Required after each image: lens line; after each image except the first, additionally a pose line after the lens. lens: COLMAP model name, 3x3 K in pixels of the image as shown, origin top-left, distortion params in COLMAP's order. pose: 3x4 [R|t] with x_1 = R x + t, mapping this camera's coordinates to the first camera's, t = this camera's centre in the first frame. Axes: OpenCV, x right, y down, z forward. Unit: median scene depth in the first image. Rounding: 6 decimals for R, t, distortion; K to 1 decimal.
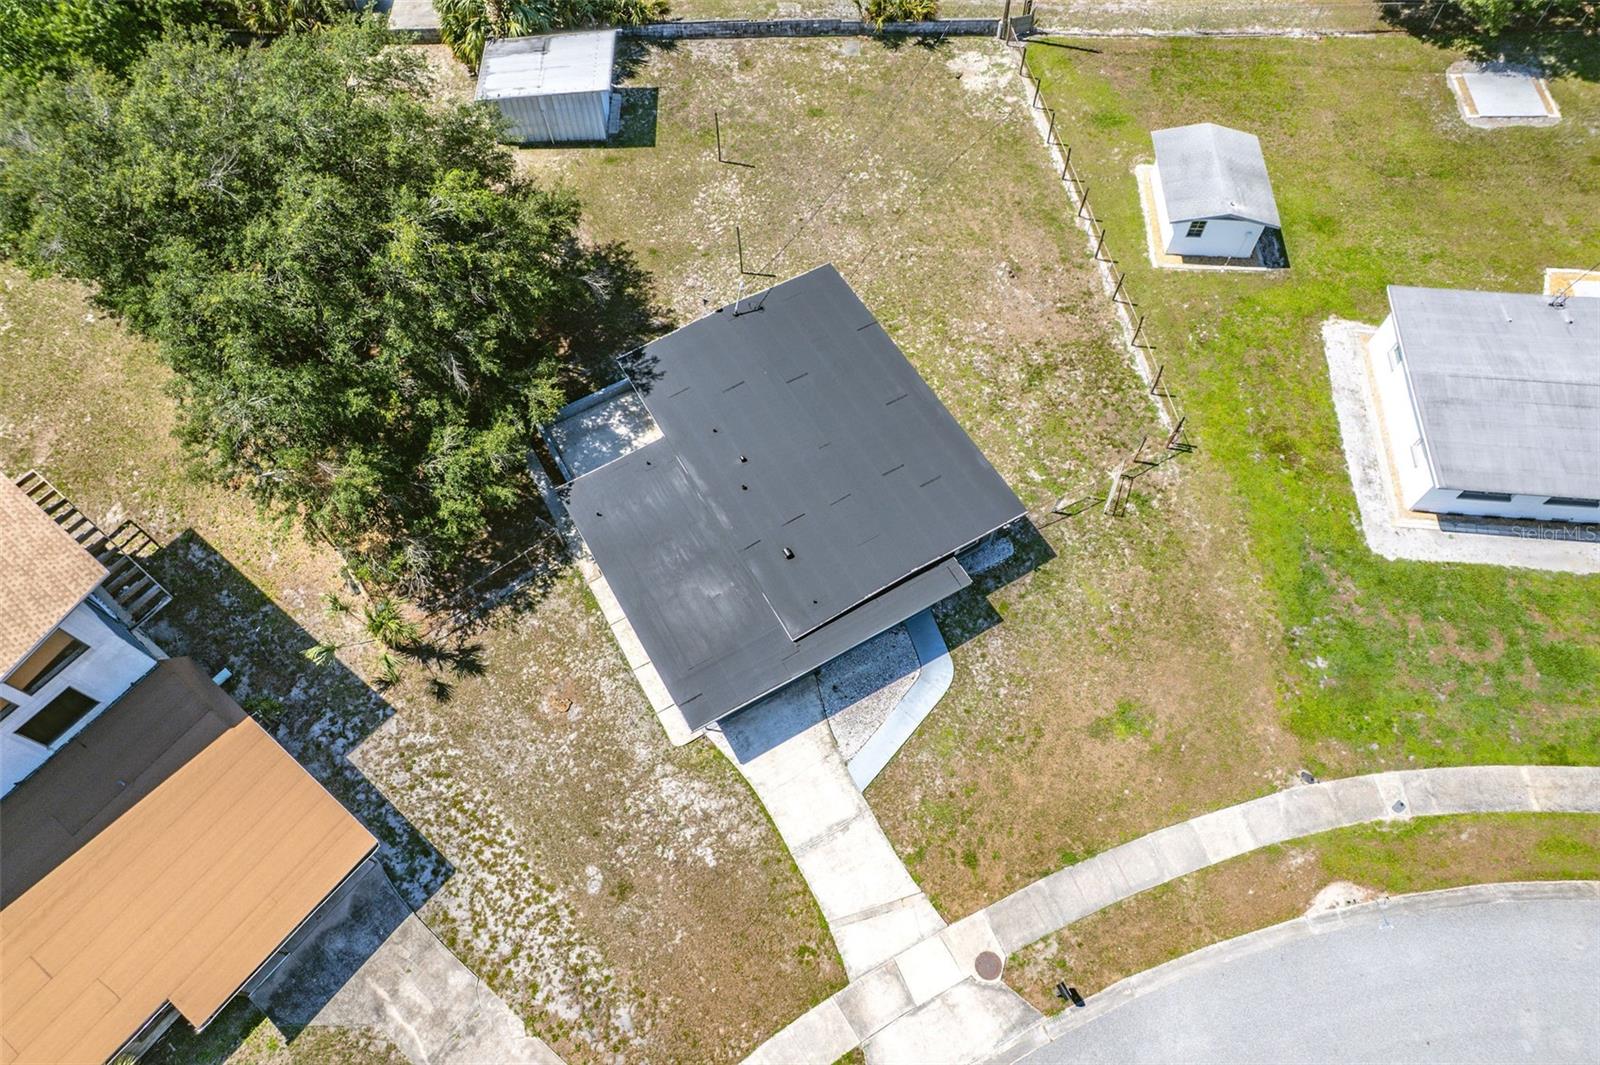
lens RADIAL K [[1034.6, 0, 800.0], [0, 1034.6, 532.5], [0, 0, 1]] dist [-0.072266, 0.069698]
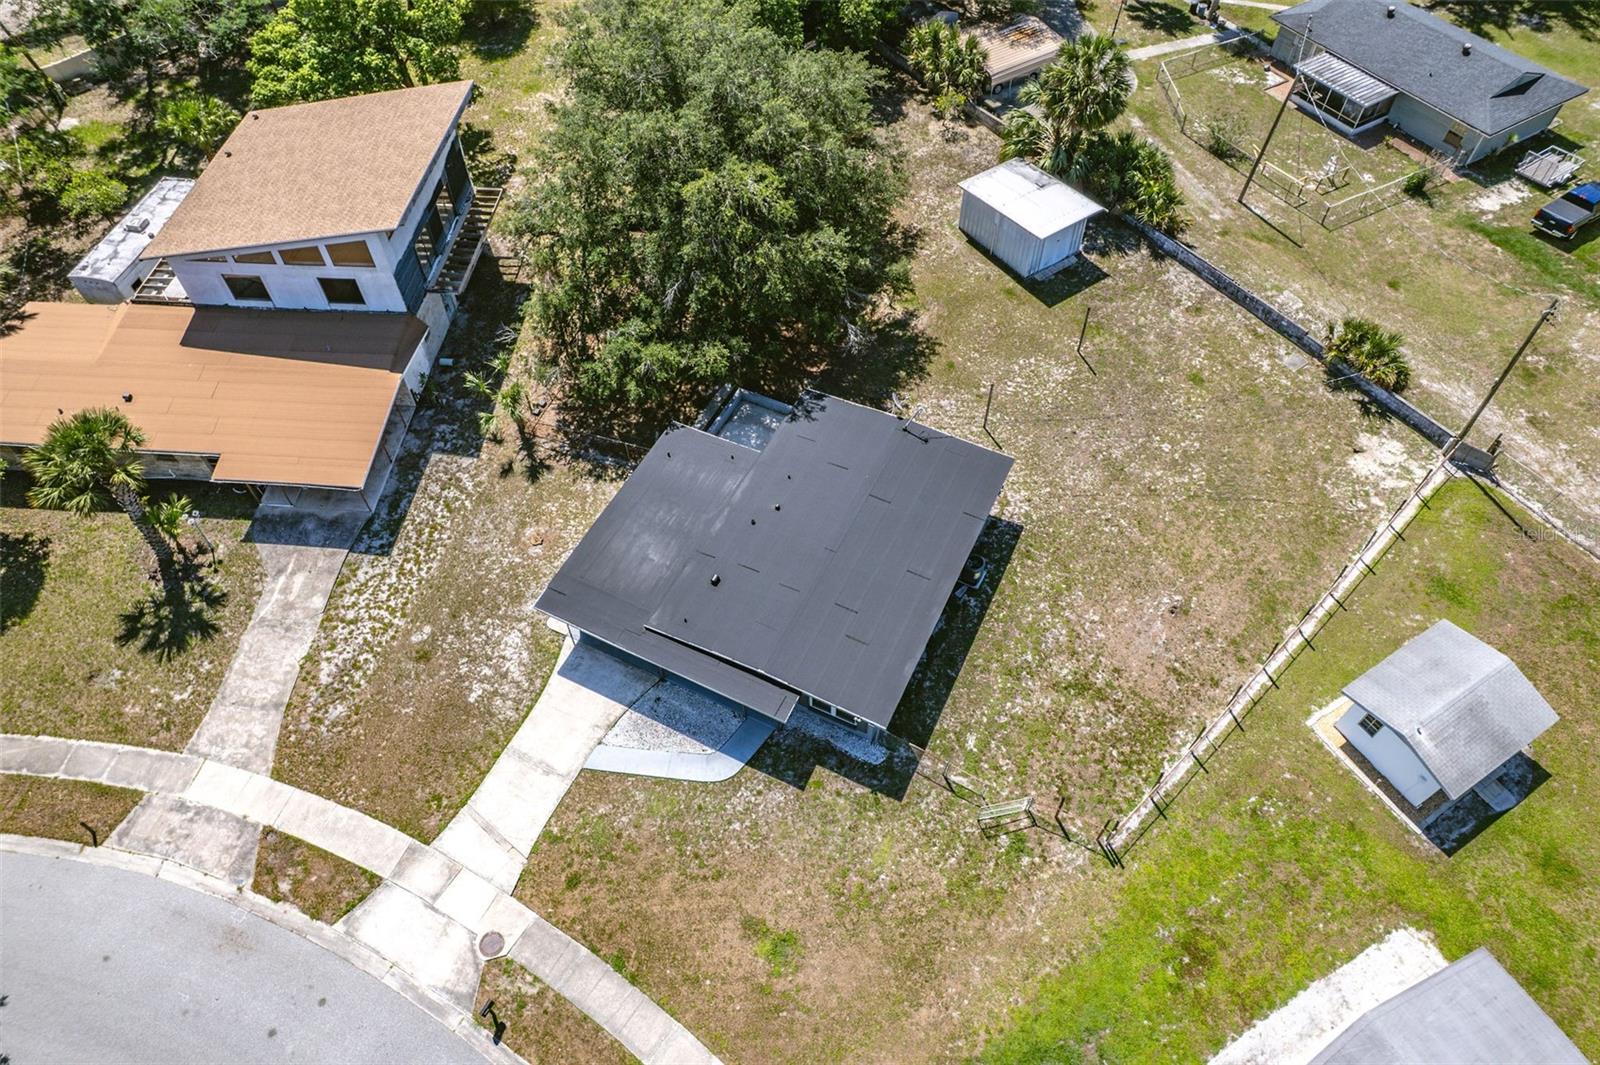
lens RADIAL K [[1034.6, 0, 800.0], [0, 1034.6, 532.5], [0, 0, 1]] dist [-0.072266, 0.069698]
pose [[0.554038, 0.664412, -0.501597, 0.559119], [-0.725971, 0.680489, 0.099502, -0.190295], [0.407442, 0.309017, 0.859360, 0.076235]]
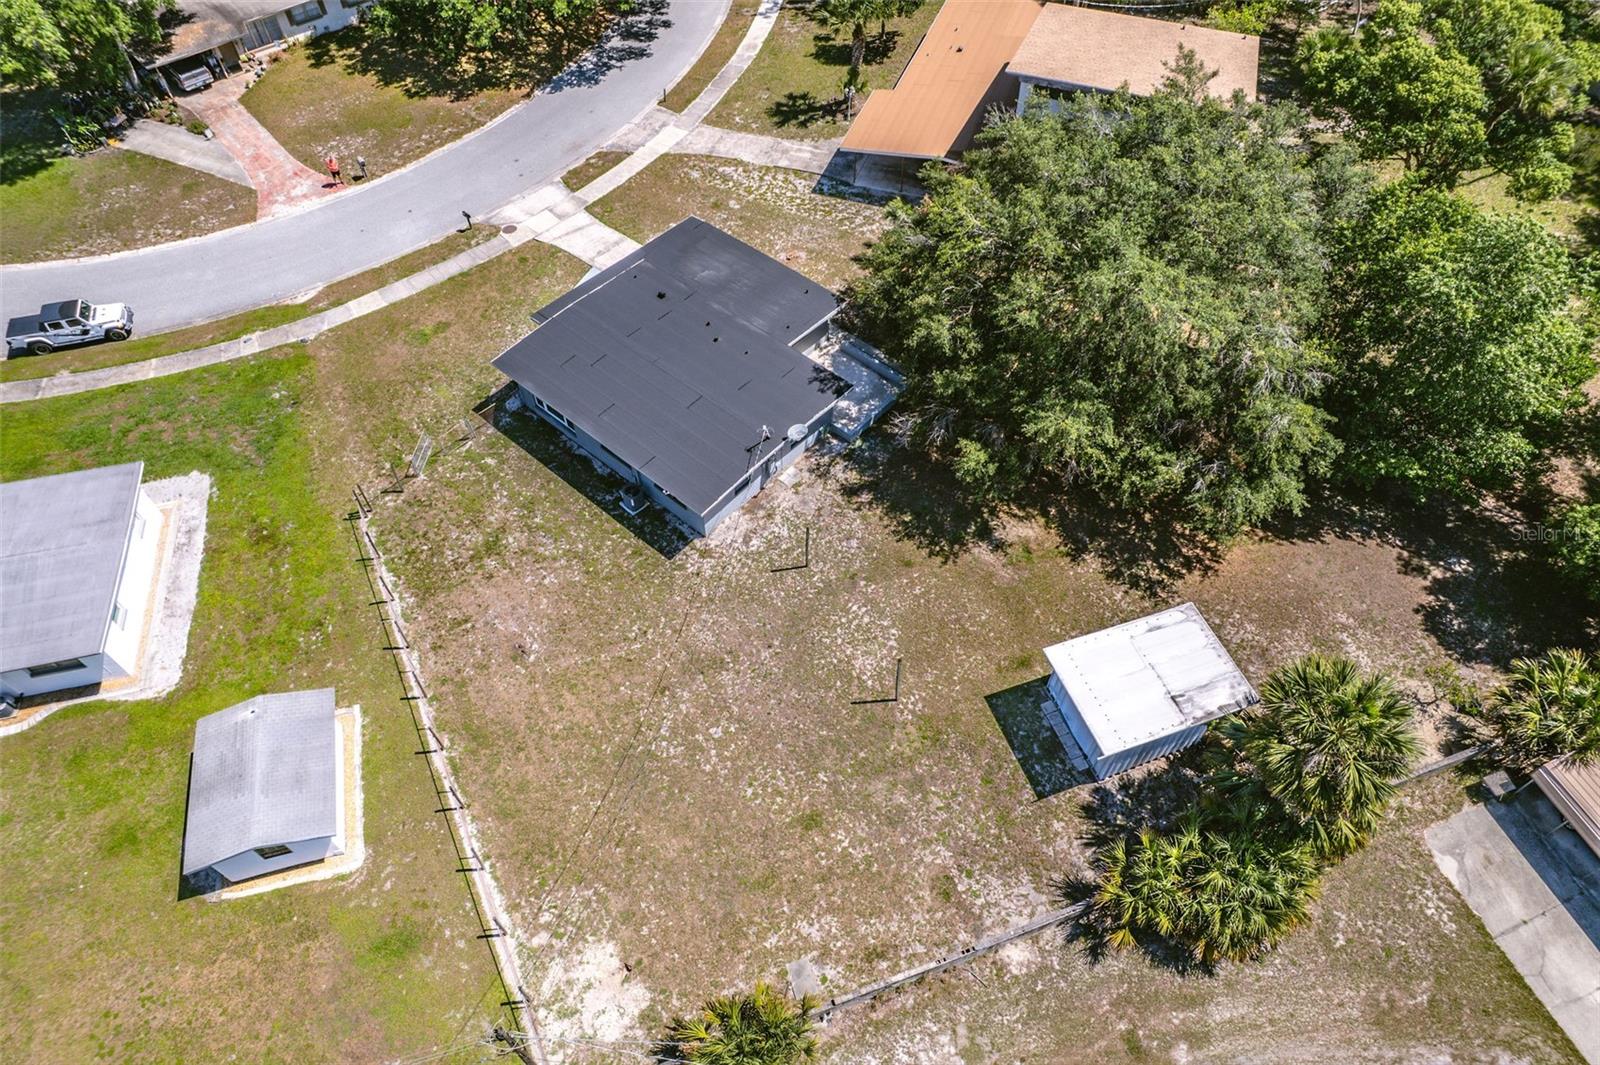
lens RADIAL K [[1032.4, 0, 793.2], [0, 1032.4, 528.7], [0, 0, 1]] dist [-0.068160, 0.063935]
pose [[-0.951425, 0.255010, -0.172514, 0.140225], [-0.259299, -0.361581, 0.895557, -1.386710], [0.165999, 0.896788, 0.410141, 0.746677]]
